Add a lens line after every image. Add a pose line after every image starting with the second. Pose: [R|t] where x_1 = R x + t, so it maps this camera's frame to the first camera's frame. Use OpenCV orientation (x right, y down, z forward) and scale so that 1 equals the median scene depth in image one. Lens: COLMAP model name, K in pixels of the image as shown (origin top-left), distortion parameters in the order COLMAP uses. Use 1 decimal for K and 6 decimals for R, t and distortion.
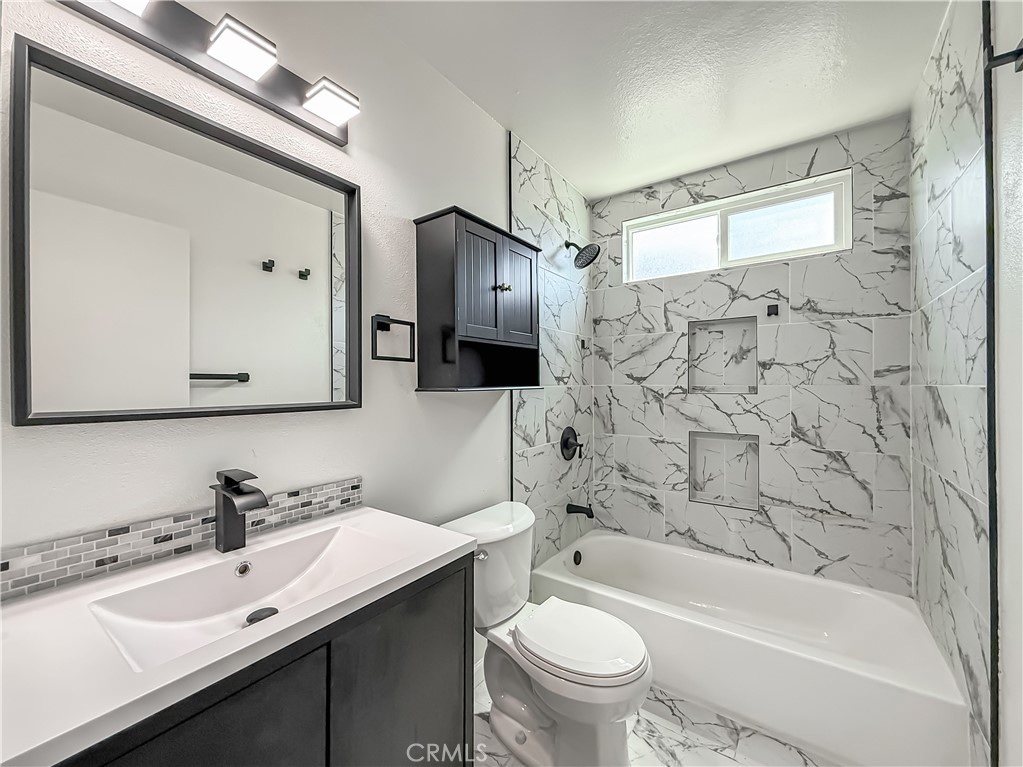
lens RADIAL K [[414.9, 0, 508.9], [0, 414.9, 382.1], [0, 0, 1]] dist [0.003185, -0.000249]
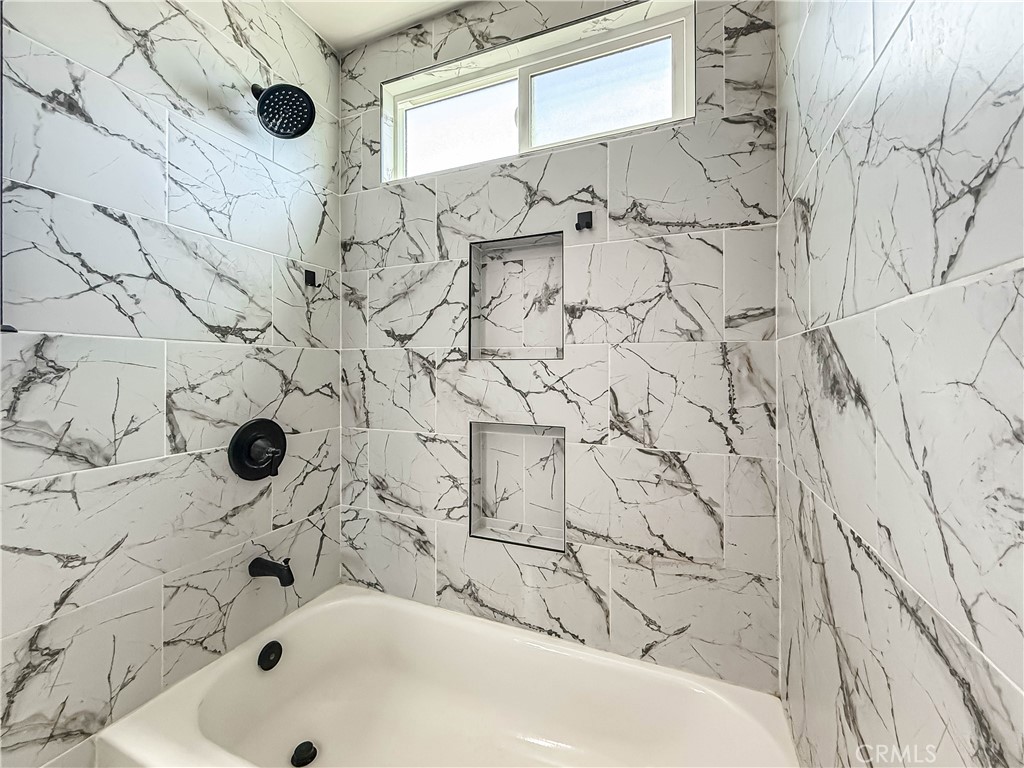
lens RADIAL K [[415.4, 0, 514.3], [0, 415.4, 363.3], [0, 0, 1]] dist [0.003185, -0.000249]
pose [[0.974902, 0.005718, 0.222560, 0.389235], [-0.004066, 0.999961, -0.007878, 0.039694], [-0.222596, 0.006775, 0.974887, 0.419547]]
